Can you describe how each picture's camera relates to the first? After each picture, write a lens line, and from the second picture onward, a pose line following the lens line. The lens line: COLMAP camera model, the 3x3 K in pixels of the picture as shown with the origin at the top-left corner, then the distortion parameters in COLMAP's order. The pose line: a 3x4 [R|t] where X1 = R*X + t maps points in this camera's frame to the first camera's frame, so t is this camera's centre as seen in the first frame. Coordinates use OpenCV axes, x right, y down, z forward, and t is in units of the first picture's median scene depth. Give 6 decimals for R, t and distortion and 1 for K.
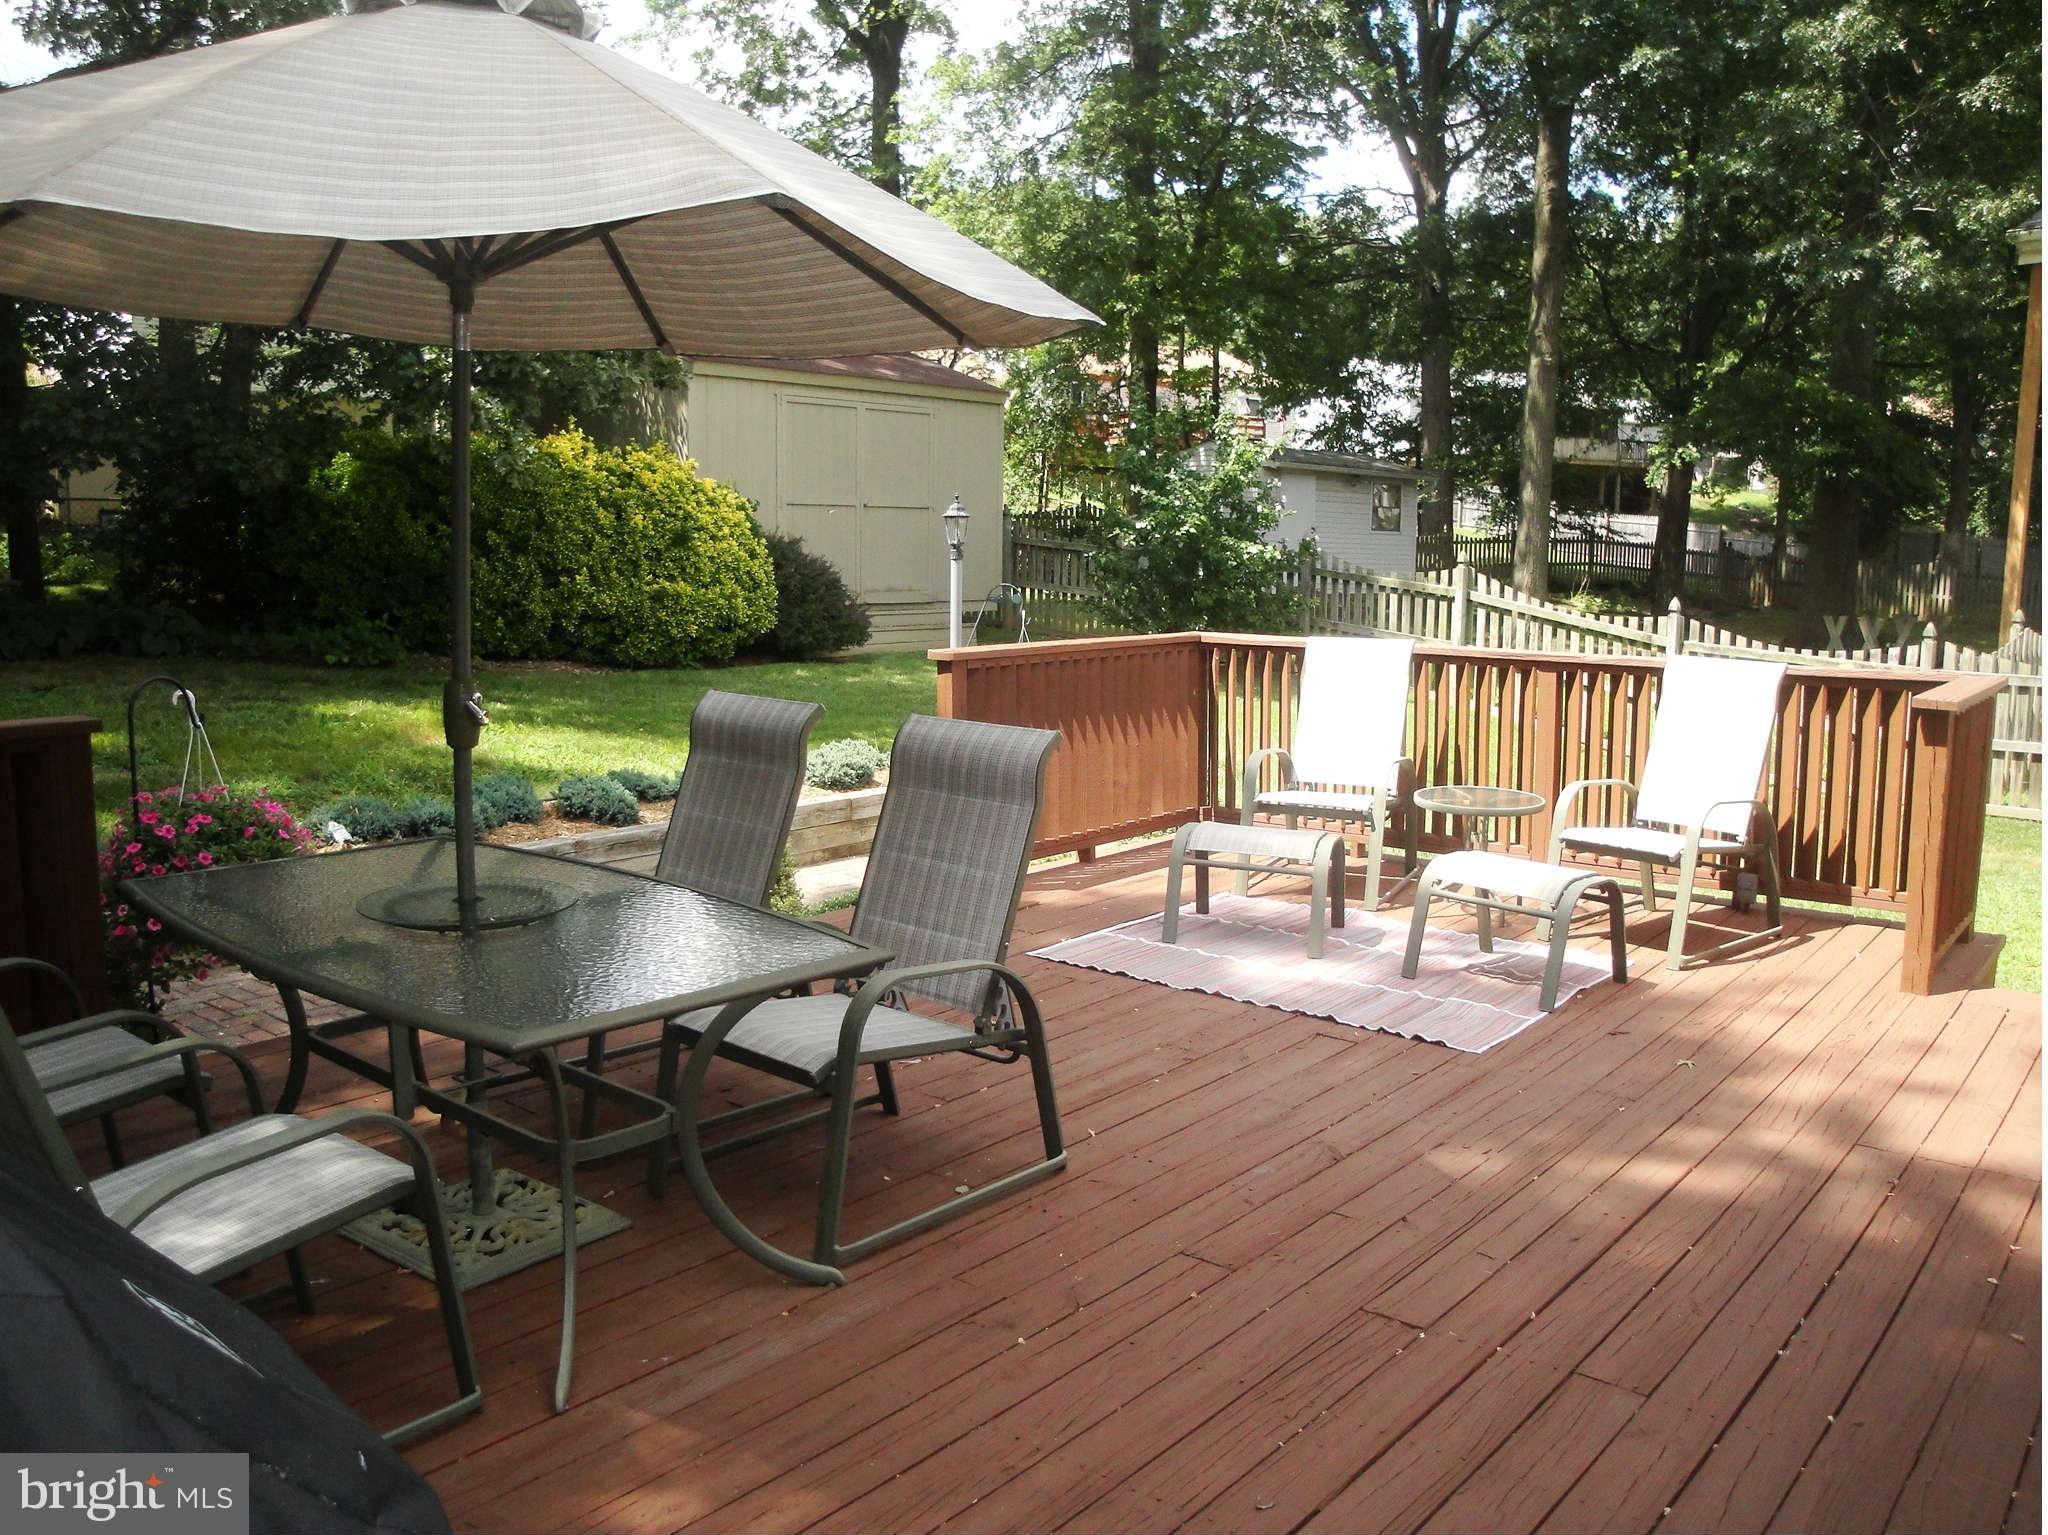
lens RADIAL K [[1696.4, 0, 1021.6], [0, 1696.4, 773.9], [0, 0, 1]] dist [-0.174993, 0.161504]
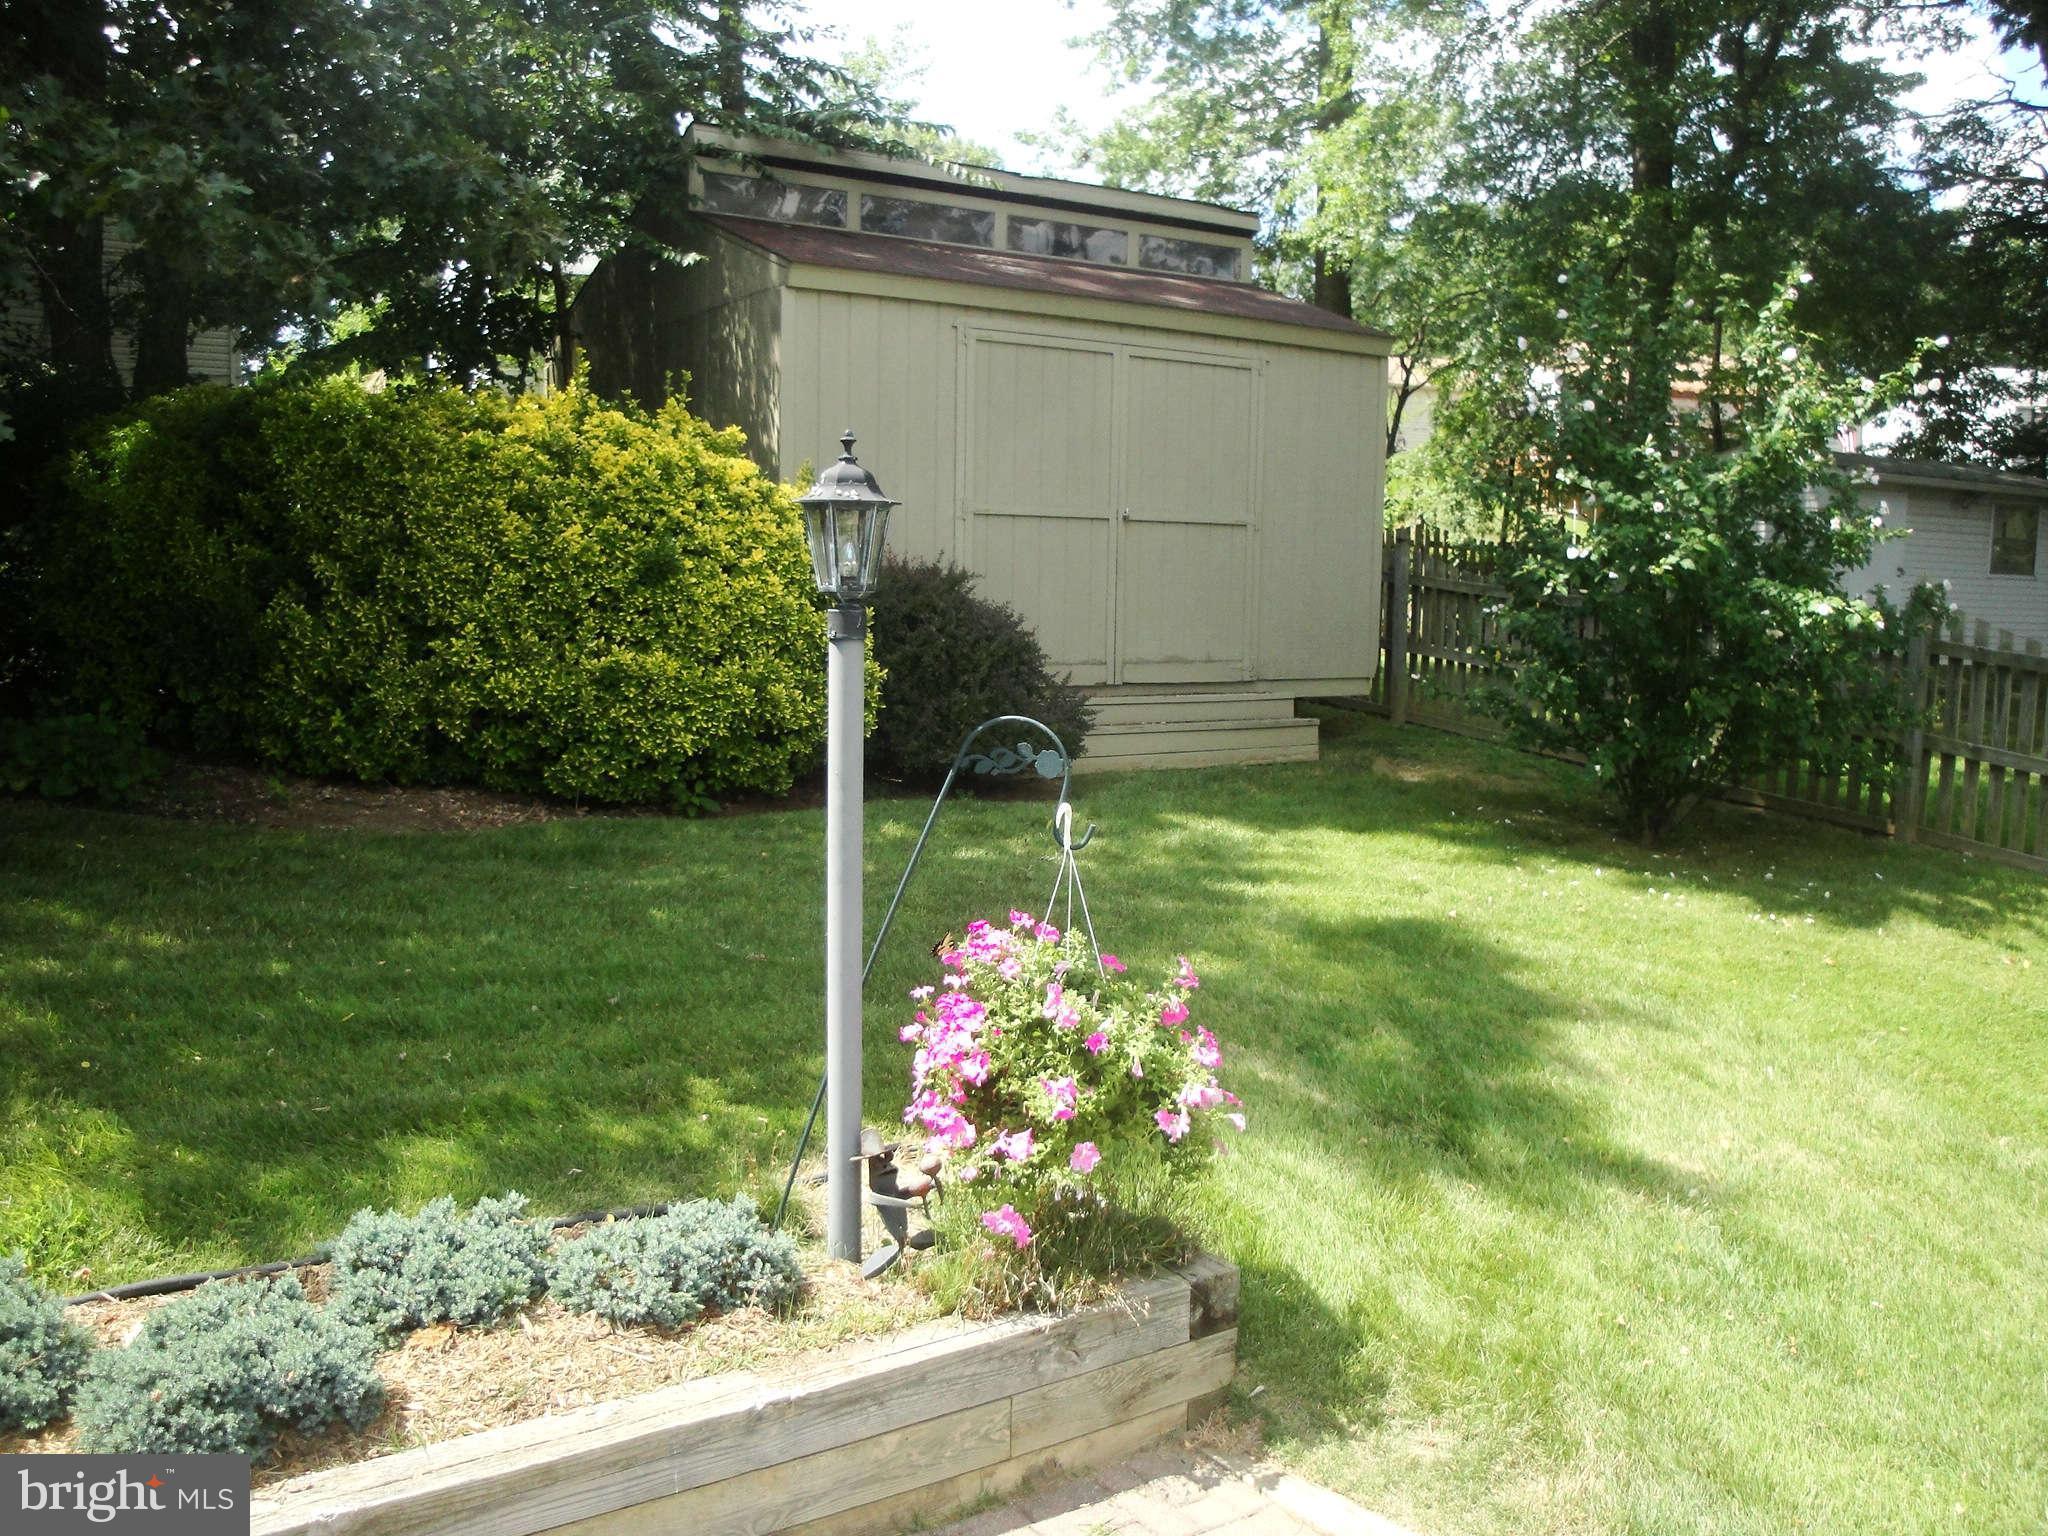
lens RADIAL K [[1696.4, 0, 1021.6], [0, 1696.4, 774.4], [0, 0, 1]] dist [-0.174993, 0.161504]
pose [[0.953602, 0.041556, -0.298189, 0.063170], [-0.047736, 0.998769, -0.013469, -0.070273], [0.297262, 0.027078, 0.954412, 0.502079]]
